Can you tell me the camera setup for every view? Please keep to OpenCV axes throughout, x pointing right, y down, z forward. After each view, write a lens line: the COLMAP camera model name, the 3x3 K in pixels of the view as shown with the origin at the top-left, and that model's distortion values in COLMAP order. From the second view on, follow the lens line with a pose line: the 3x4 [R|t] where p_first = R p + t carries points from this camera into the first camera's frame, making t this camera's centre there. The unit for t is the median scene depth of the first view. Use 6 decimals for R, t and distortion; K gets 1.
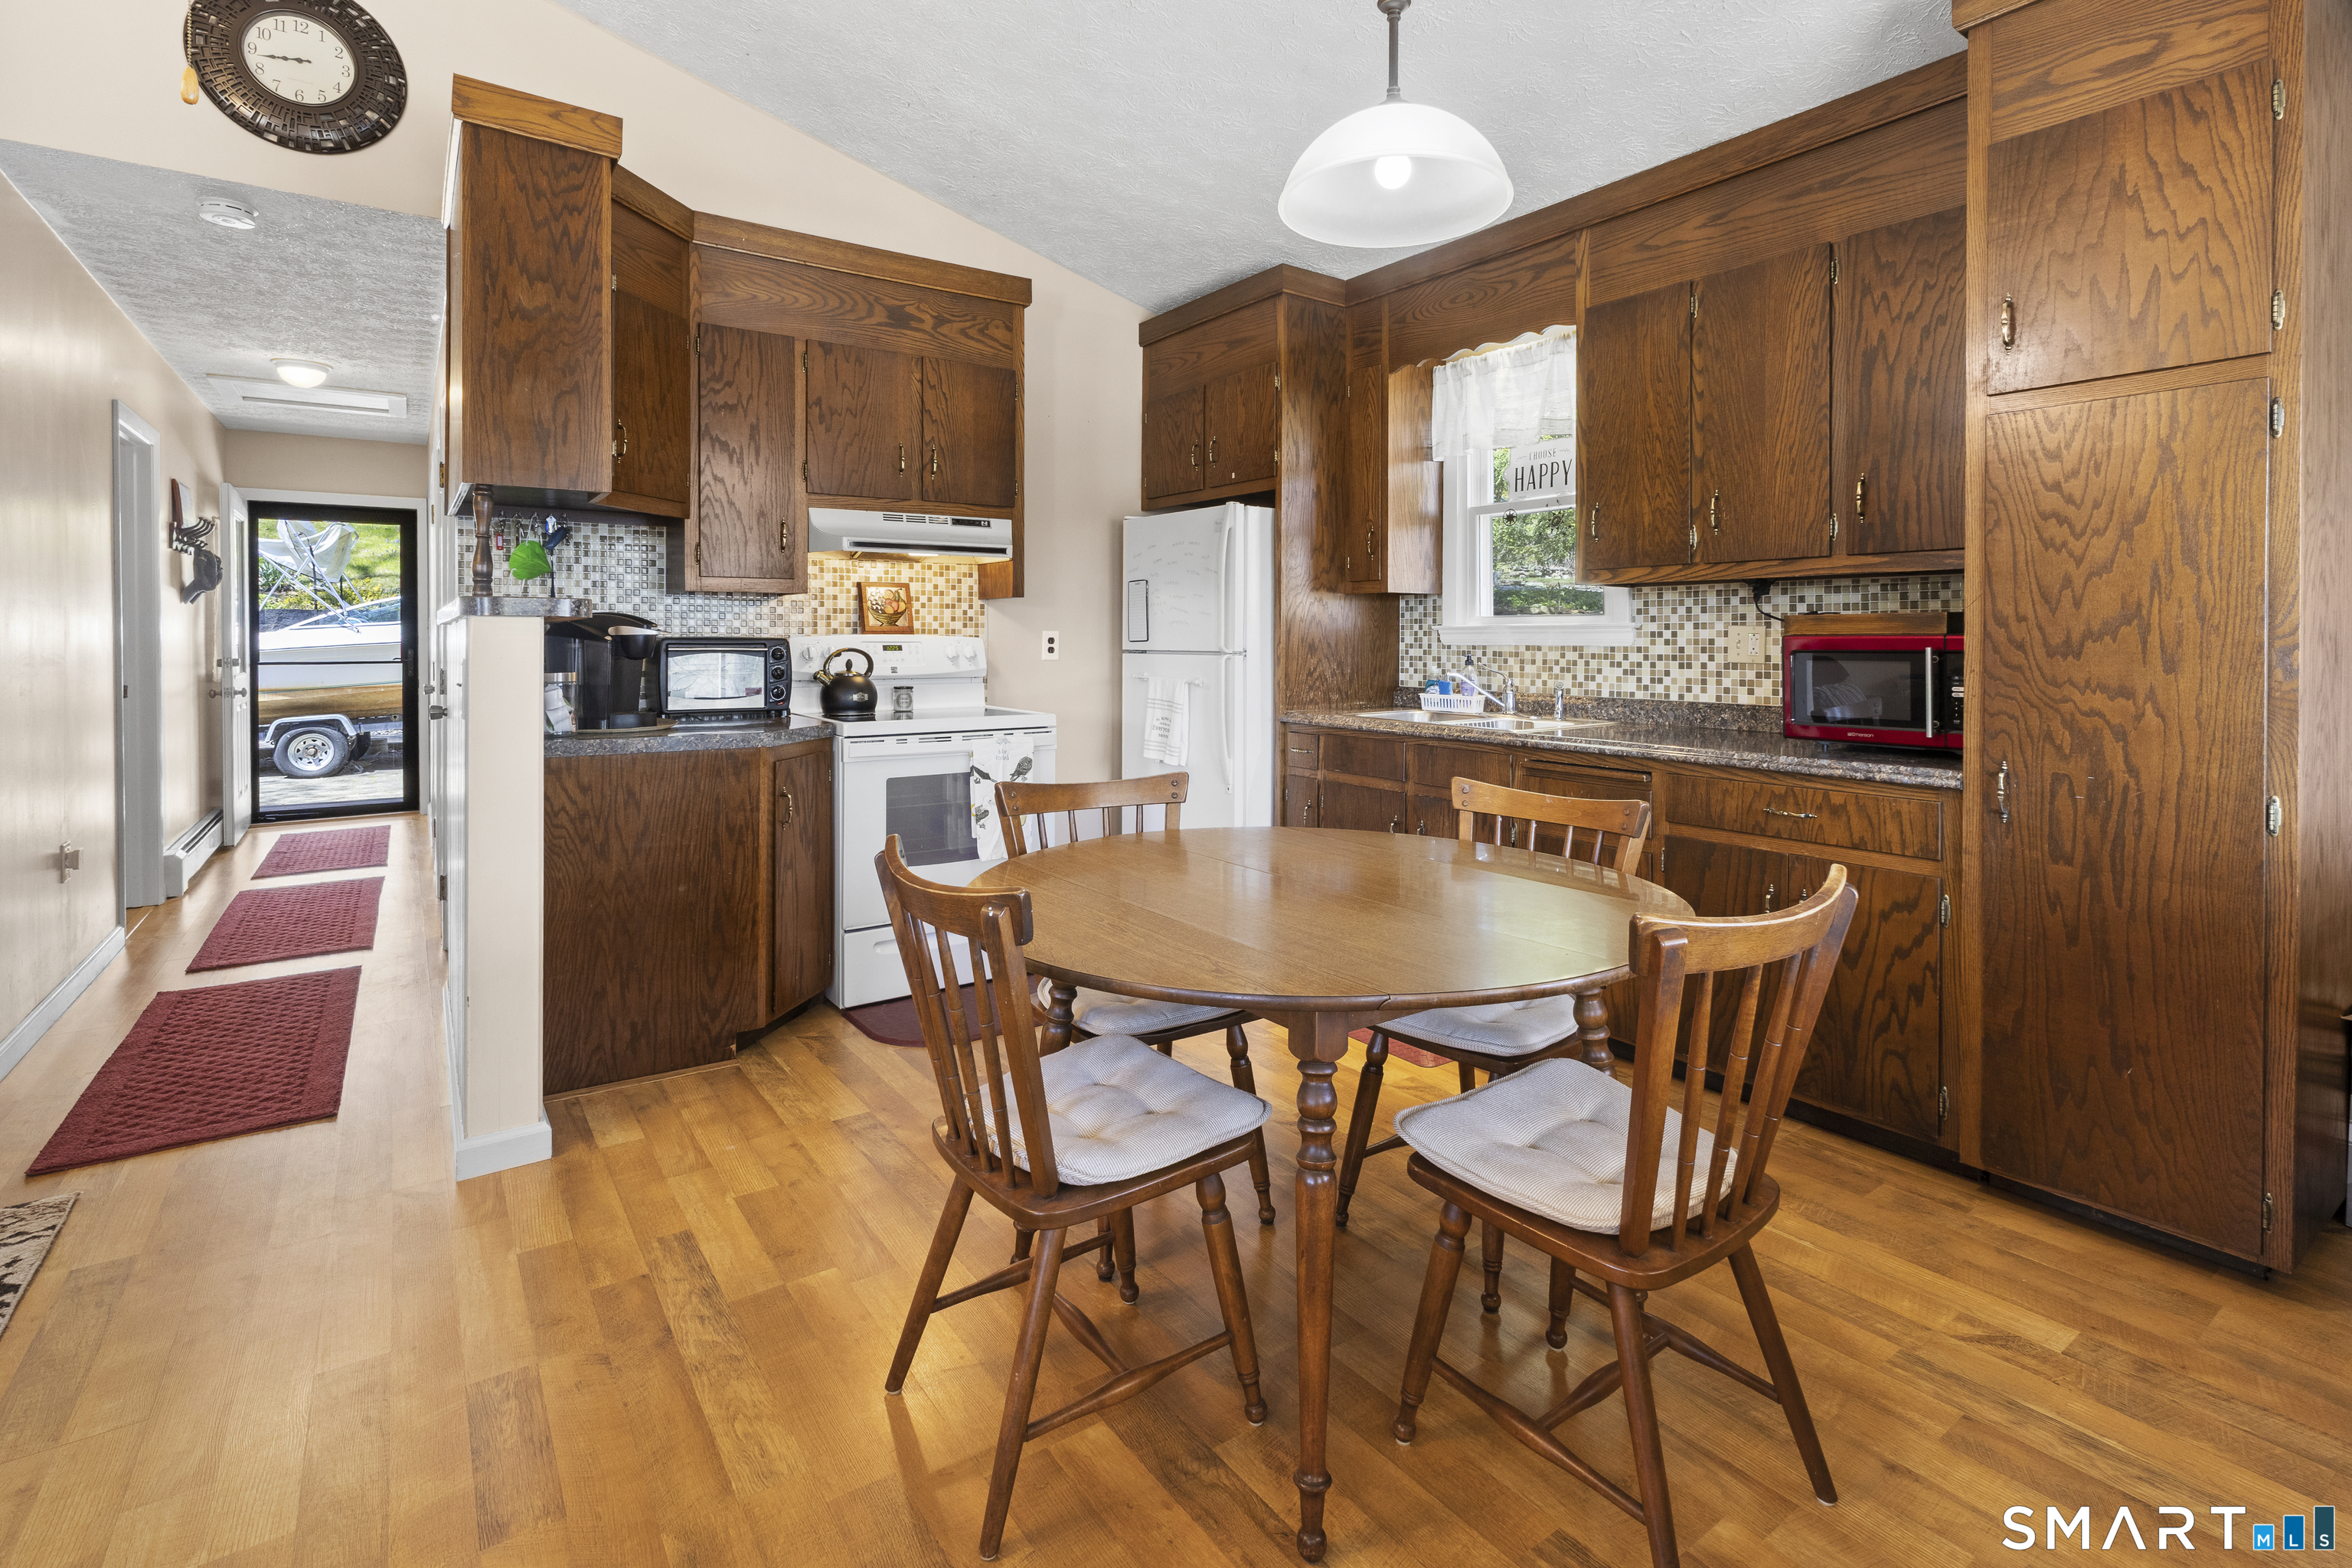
lens RADIAL K [[1106.5, 0, 1213.1], [0, 1106.5, 670.6], [0, 0, 1]] dist [-0.001143, -0.000251]
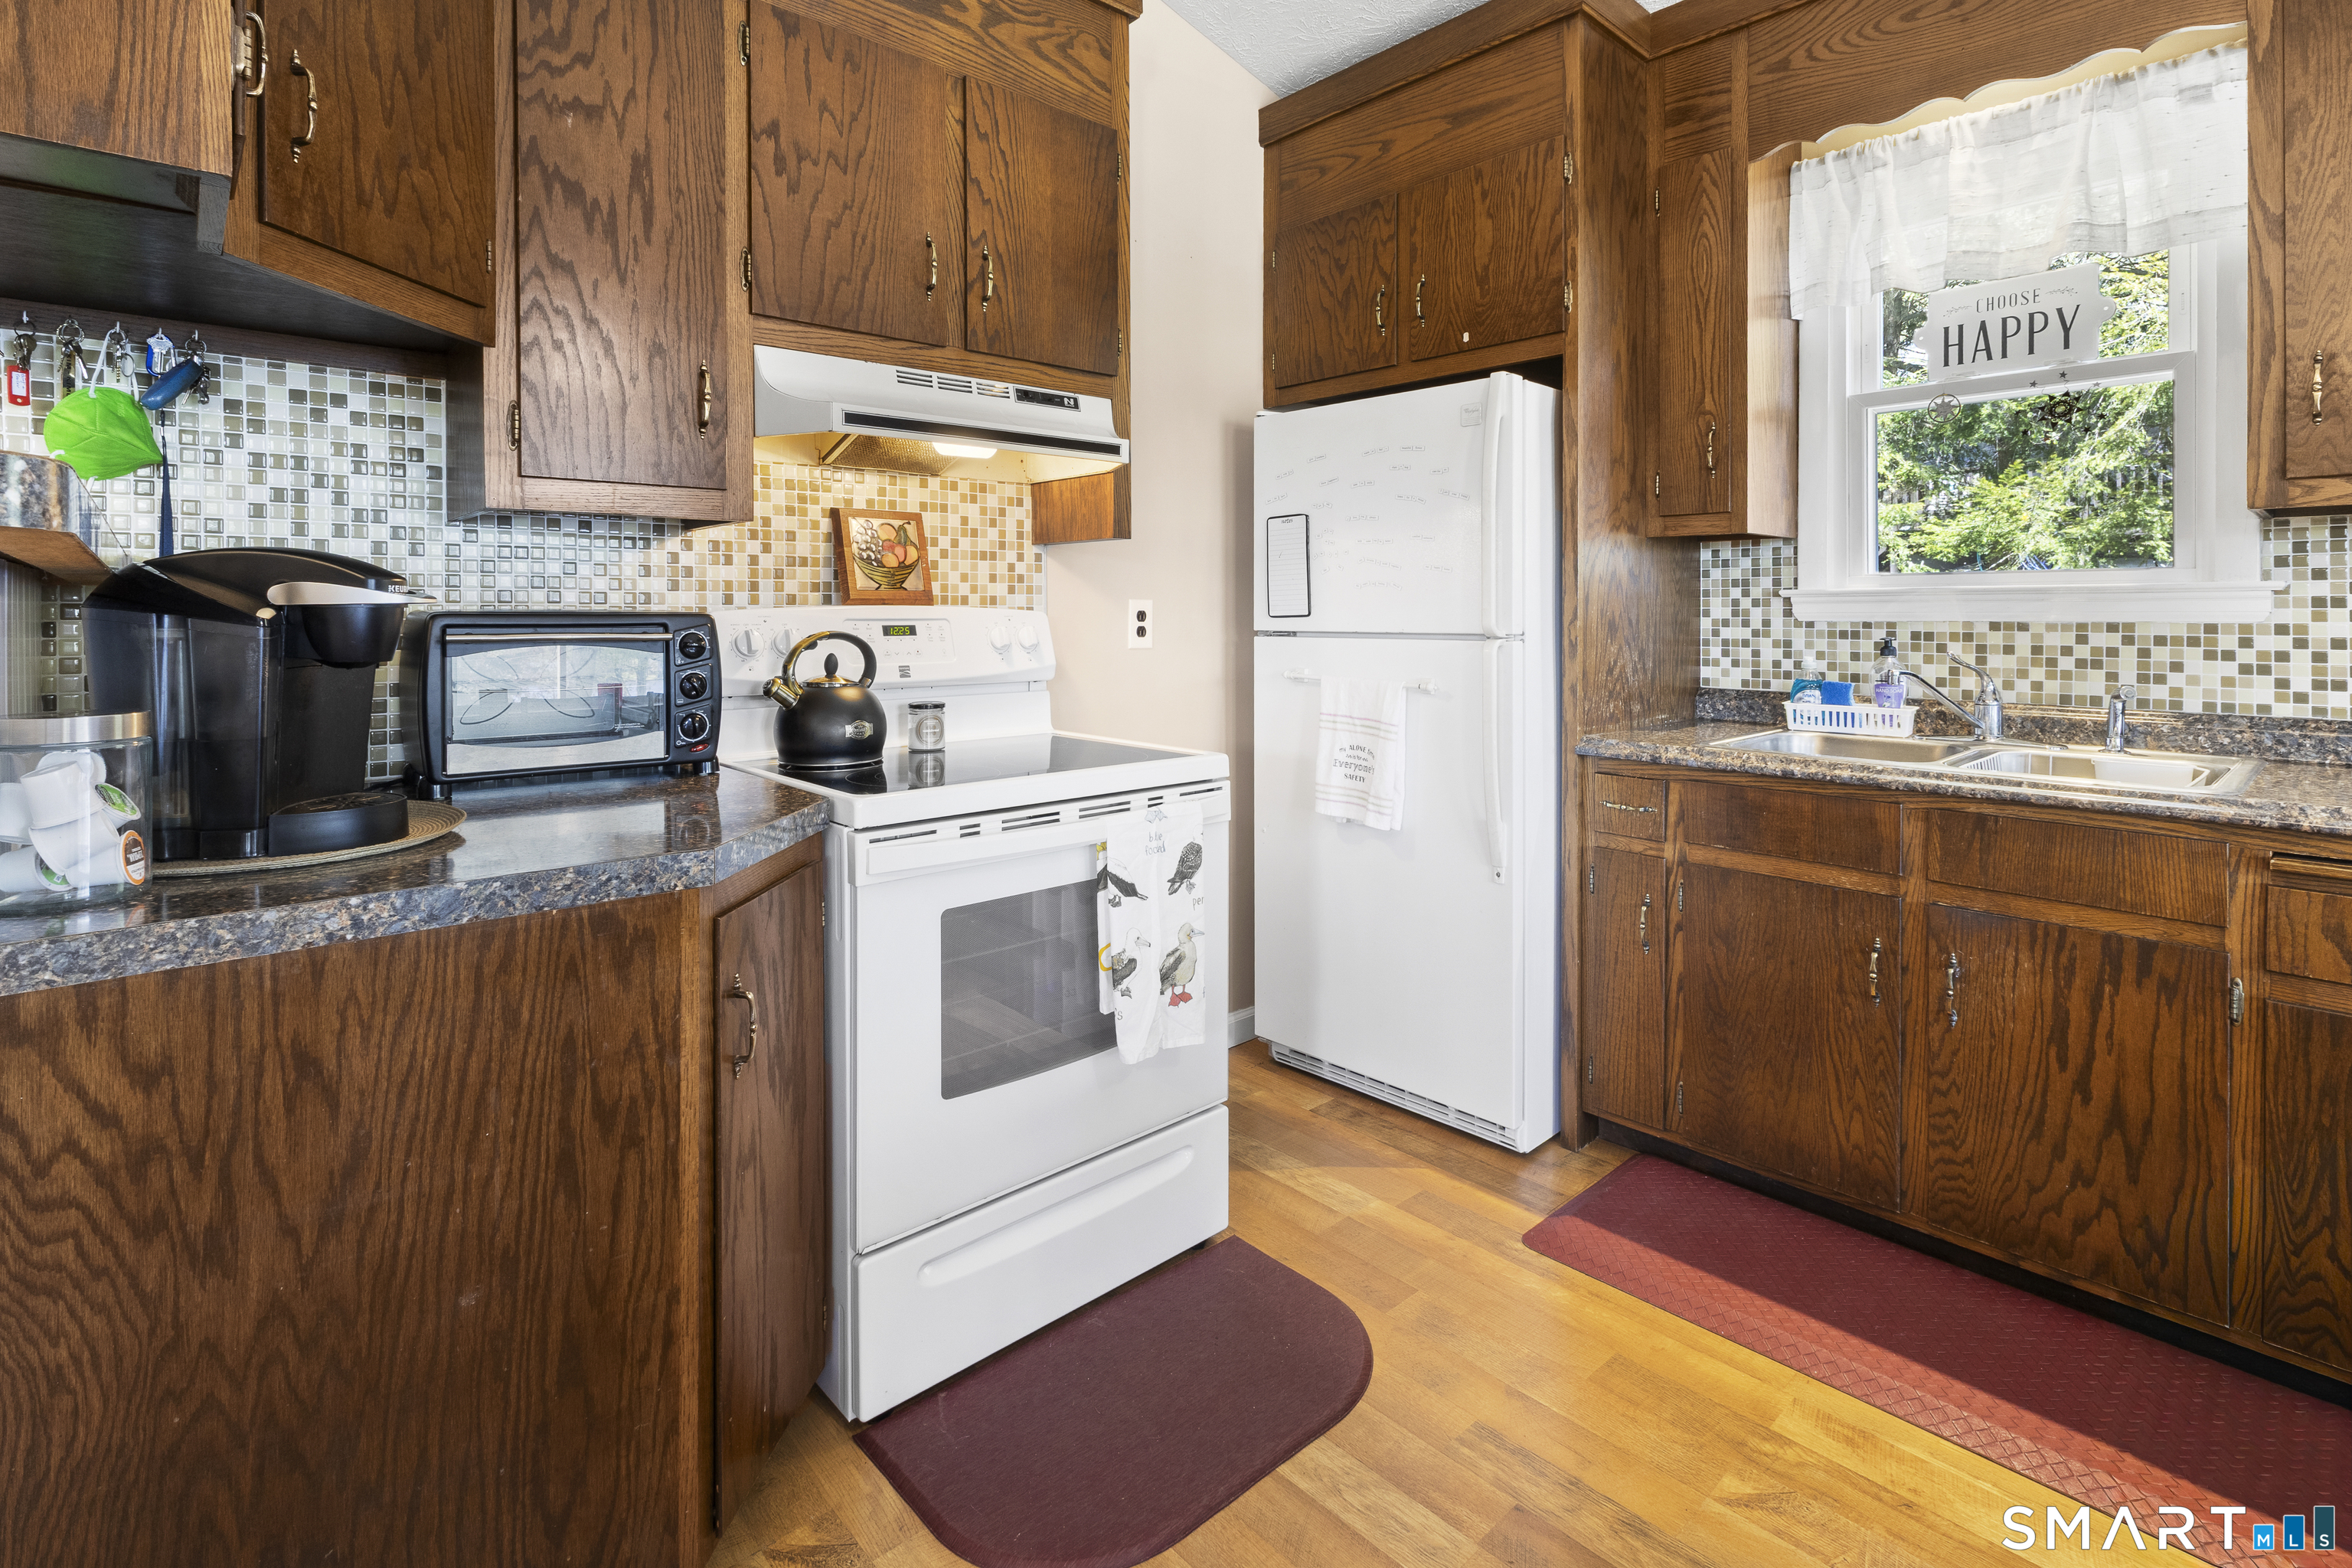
lens RADIAL K [[1100.3, 0, 1173.3], [0, 1100.3, 649.2], [0, 0, 1]] dist [0.000448, -0.000015]
pose [[0.995691, -0.005581, 0.092564, -0.218508], [0.005191, 0.999977, 0.004455, -0.013823], [-0.092587, -0.003955, 0.995697, 0.479649]]
